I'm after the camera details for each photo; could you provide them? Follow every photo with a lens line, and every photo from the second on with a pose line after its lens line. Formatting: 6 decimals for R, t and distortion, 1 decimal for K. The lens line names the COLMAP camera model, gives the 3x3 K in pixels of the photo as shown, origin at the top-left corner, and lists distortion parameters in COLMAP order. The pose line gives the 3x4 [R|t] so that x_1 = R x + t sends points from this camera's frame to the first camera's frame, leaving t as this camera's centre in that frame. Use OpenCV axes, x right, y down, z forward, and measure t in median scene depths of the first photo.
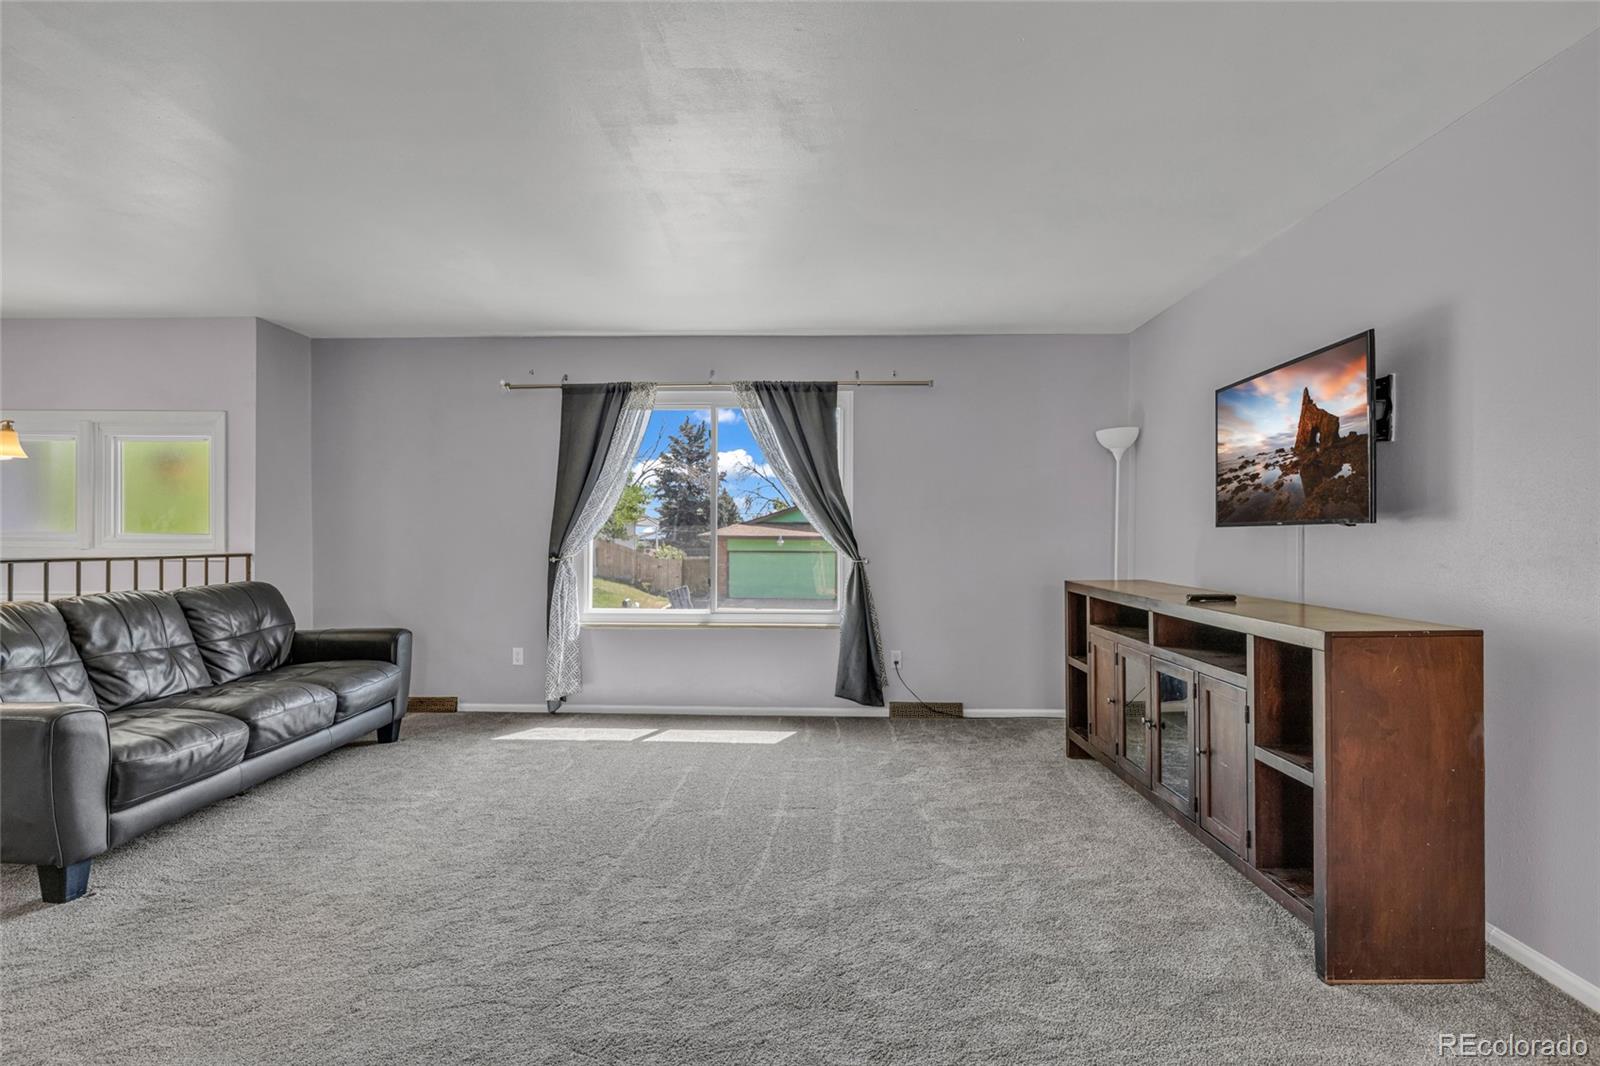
lens RADIAL K [[797.5, 0, 814.3], [0, 797.5, 533.1], [0, 0, 1]] dist [-0.011176, 0.003234]
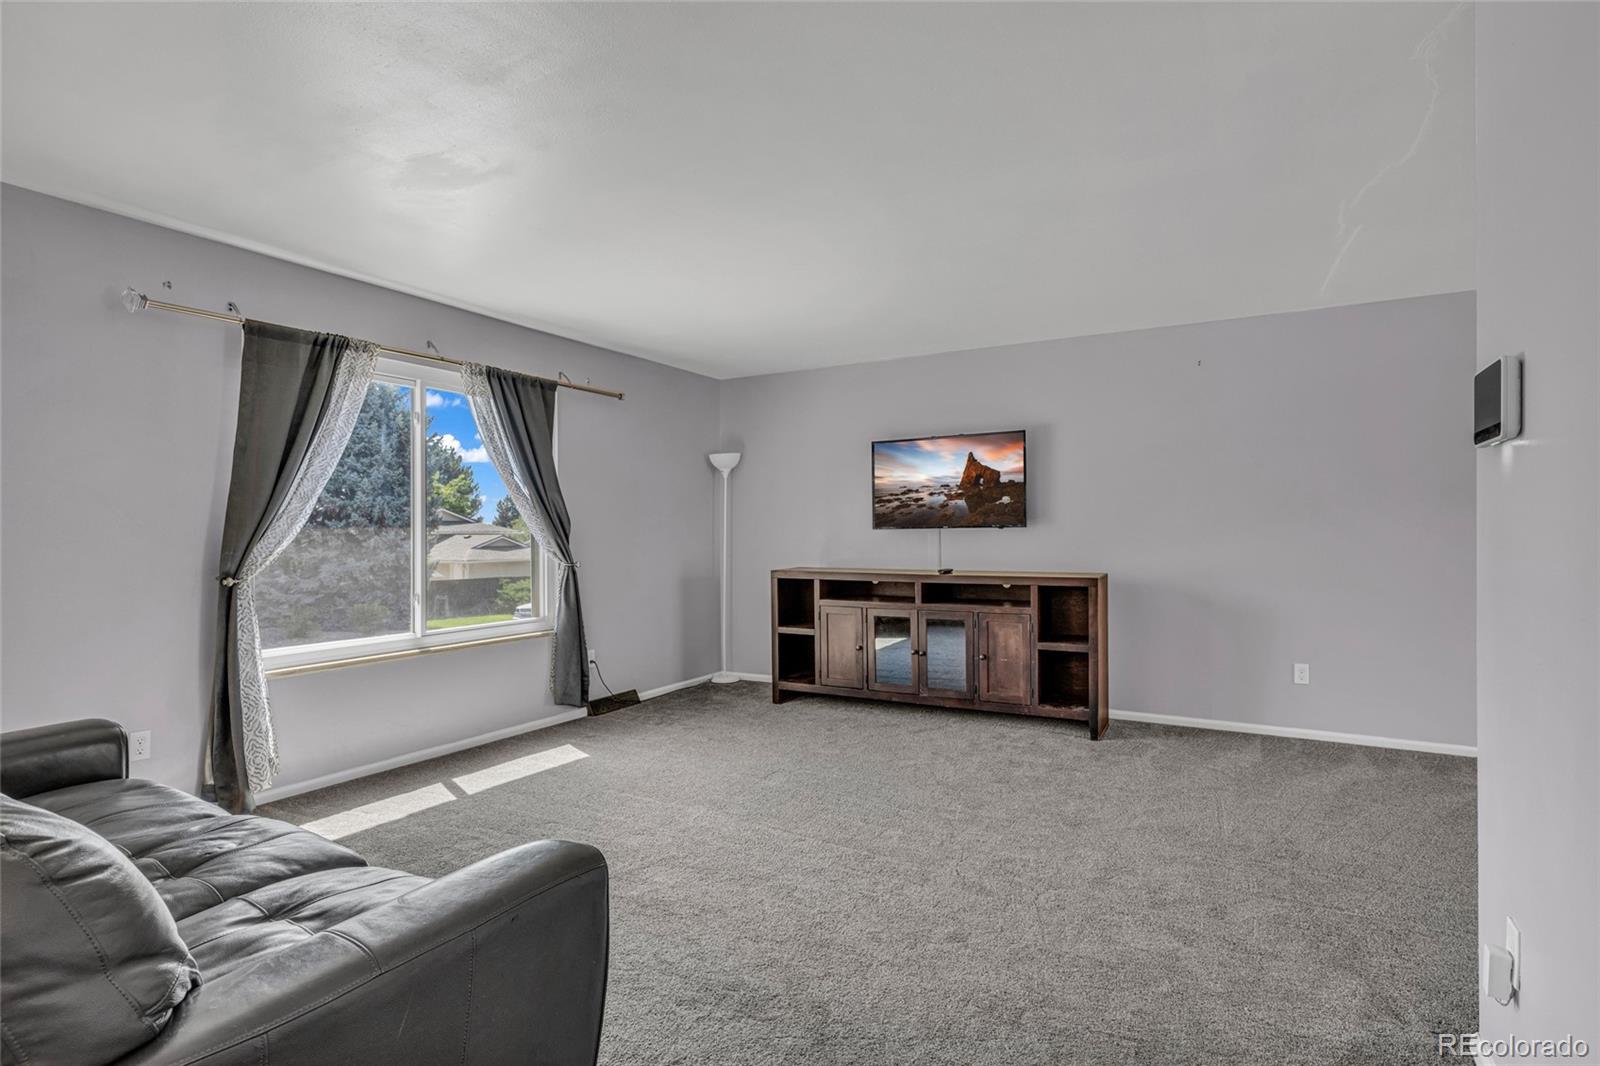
lens RADIAL K [[797.5, 0, 767.7], [0, 797.5, 544.0], [0, 0, 1]] dist [-0.011176, 0.003234]
pose [[0.493235, -0.018268, 0.869704, -0.917363], [0.009634, 0.999833, 0.015538, -0.005977], [-0.869843, 0.000715, 0.493329, 0.393206]]
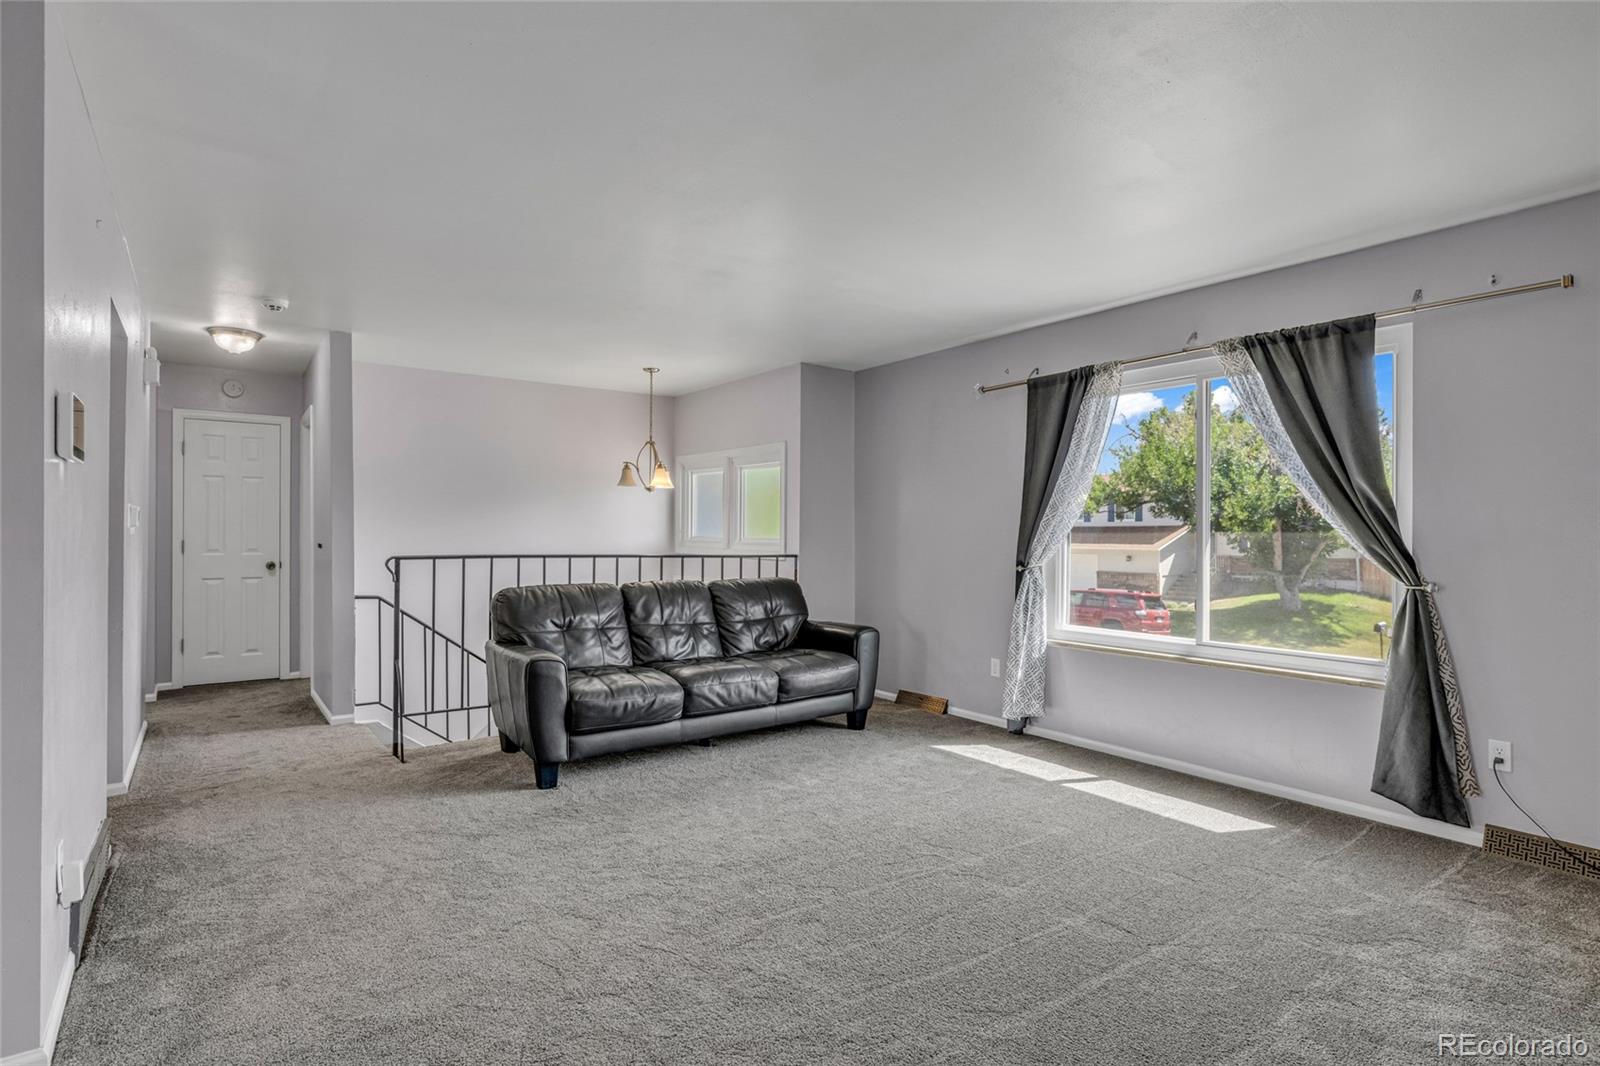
lens RADIAL K [[797.5, 0, 794.7], [0, 797.5, 531.3], [0, 0, 1]] dist [-0.011176, 0.003234]
pose [[0.622122, -0.001196, -0.782919, 0.322794], [-0.007239, 0.999947, -0.007279, -0.002094], [0.782887, 0.010196, 0.622081, 0.288760]]
